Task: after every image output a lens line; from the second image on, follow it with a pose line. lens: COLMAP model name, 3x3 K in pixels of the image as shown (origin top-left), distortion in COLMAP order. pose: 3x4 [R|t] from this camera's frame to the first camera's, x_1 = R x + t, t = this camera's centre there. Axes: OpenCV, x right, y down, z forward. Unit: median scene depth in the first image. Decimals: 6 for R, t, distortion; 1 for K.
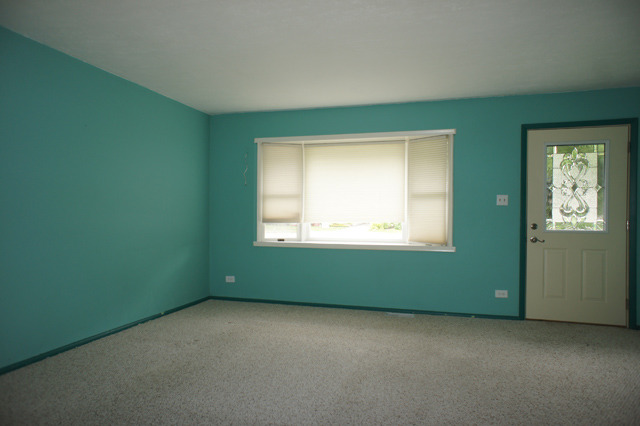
lens RADIAL K [[428.0, 0, 320.0], [0, 428.0, 213.0], [0, 0, 1]] dist [-0.059119, 0.073505]
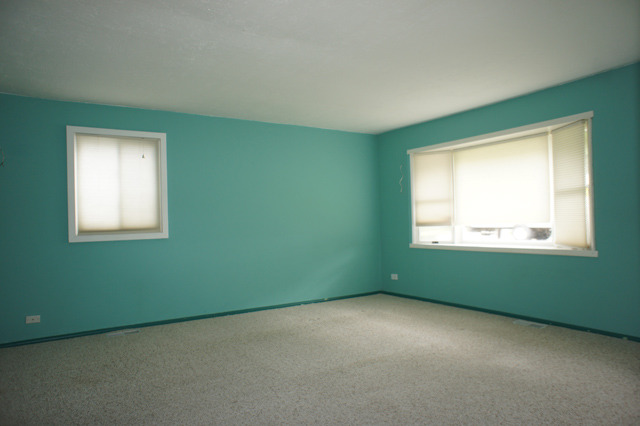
lens RADIAL K [[428.0, 0, 320.0], [0, 428.0, 213.0], [0, 0, 1]] dist [-0.059119, 0.073505]
pose [[0.766163, -0.036982, -0.641581, 0.397937], [0.028597, 0.999316, -0.023453, 0.007689], [0.642010, -0.000378, 0.766696, 0.009699]]
